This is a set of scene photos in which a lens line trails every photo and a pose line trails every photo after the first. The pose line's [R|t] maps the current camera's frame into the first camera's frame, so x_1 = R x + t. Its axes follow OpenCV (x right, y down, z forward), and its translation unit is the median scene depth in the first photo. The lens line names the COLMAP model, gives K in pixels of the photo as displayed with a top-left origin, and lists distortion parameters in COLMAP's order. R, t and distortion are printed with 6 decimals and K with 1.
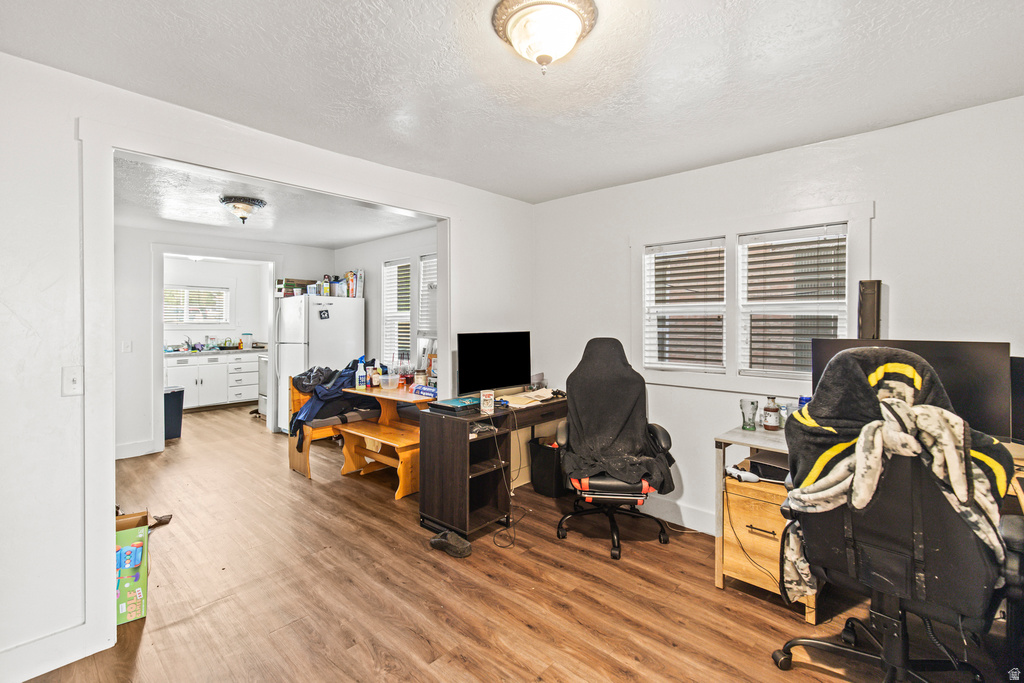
lens RADIAL K [[469.1, 0, 512.0], [0, 469.1, 320.3], [0, 0, 1]] dist [-0.000143, -0.000060]
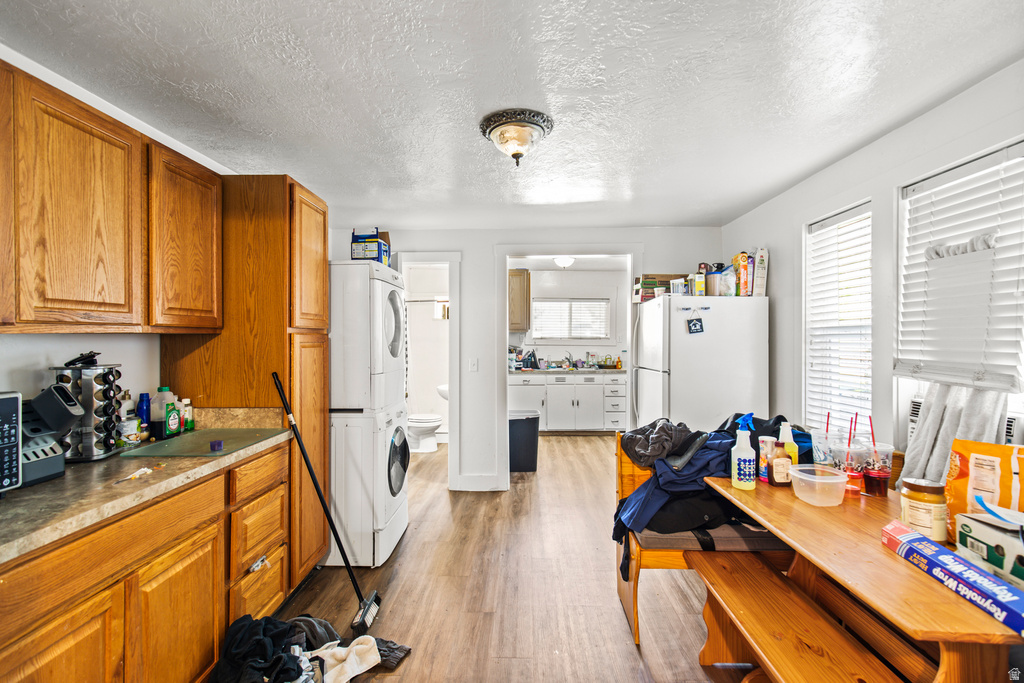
lens RADIAL K [[457.0, 0, 512.1], [0, 457.0, 334.2], [0, 0, 1]] dist [-0.000794, -0.000106]
pose [[0.657798, -0.001423, -0.753193, -0.109177], [0.000433, 0.999999, -0.001512, -0.000608], [0.753194, 0.000668, 0.657798, 0.431396]]
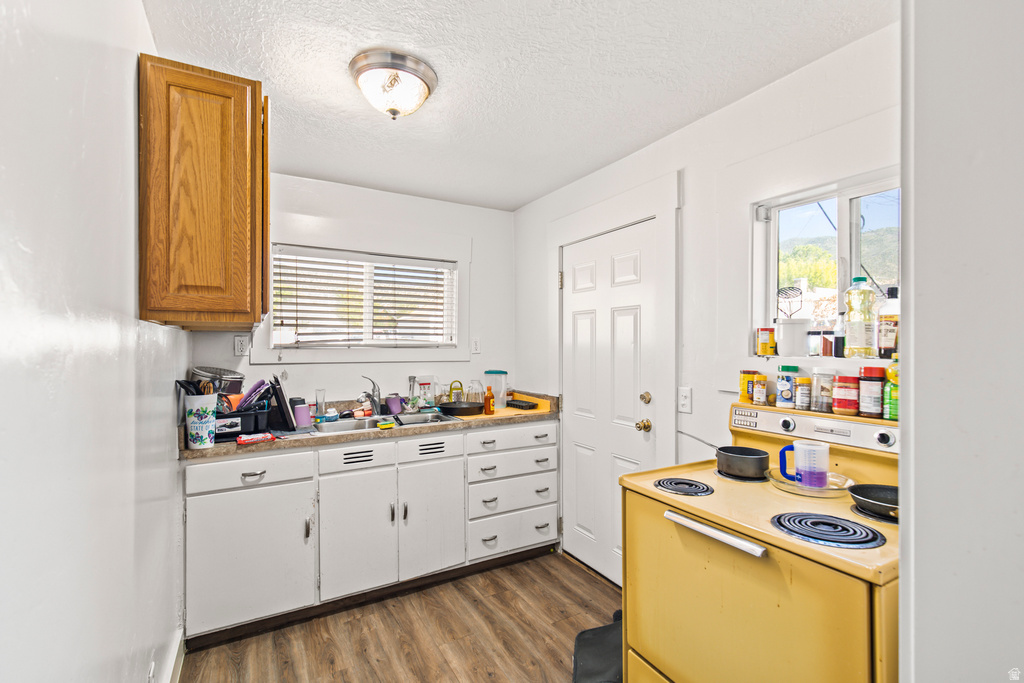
lens RADIAL K [[457.0, 0, 512.1], [0, 457.0, 334.2], [0, 0, 1]] dist [-0.000794, -0.000106]
pose [[0.952929, -0.005319, -0.303146, -0.636683], [0.001467, 0.999915, -0.012933, 0.002670], [0.303190, 0.011880, 0.952856, 0.922165]]
